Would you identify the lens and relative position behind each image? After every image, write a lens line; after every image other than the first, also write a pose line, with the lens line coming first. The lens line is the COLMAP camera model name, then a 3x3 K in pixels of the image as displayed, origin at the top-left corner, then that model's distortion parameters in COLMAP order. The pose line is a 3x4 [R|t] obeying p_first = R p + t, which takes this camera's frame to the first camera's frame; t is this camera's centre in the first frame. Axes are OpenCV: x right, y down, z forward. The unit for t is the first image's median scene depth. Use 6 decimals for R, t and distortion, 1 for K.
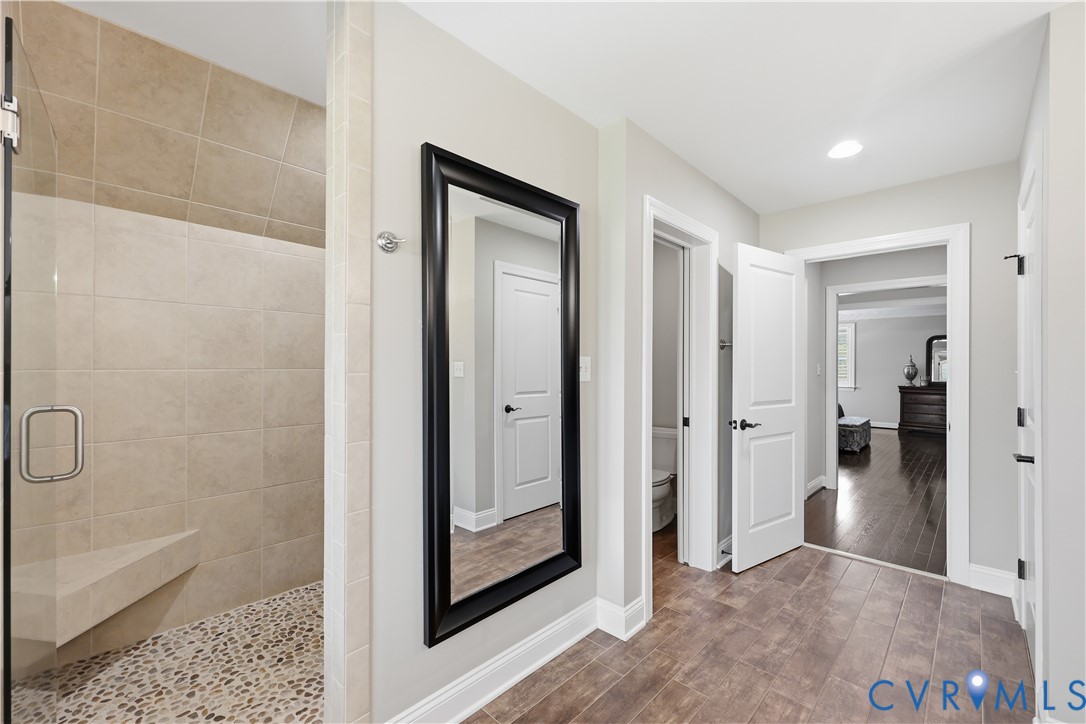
lens RADIAL K [[462.4, 0, 542.9], [0, 462.4, 360.6], [0, 0, 1]] dist [0.000386, 0.000021]
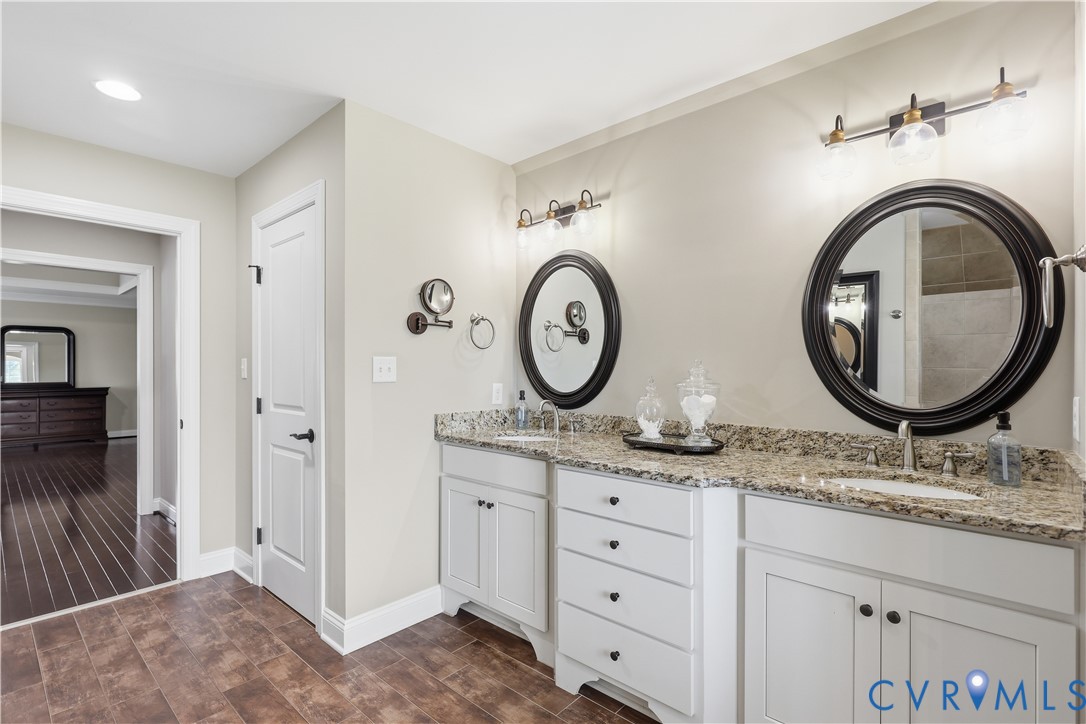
lens RADIAL K [[525.6, 0, 542.8], [0, 525.6, 359.7], [0, 0, 1]] dist [0.004567, 0.000873]
pose [[-0.008369, -0.007977, 0.999933, -0.291022], [0.005930, 0.999950, 0.008026, 0.001295], [-0.999947, 0.005997, -0.008322, 0.290520]]
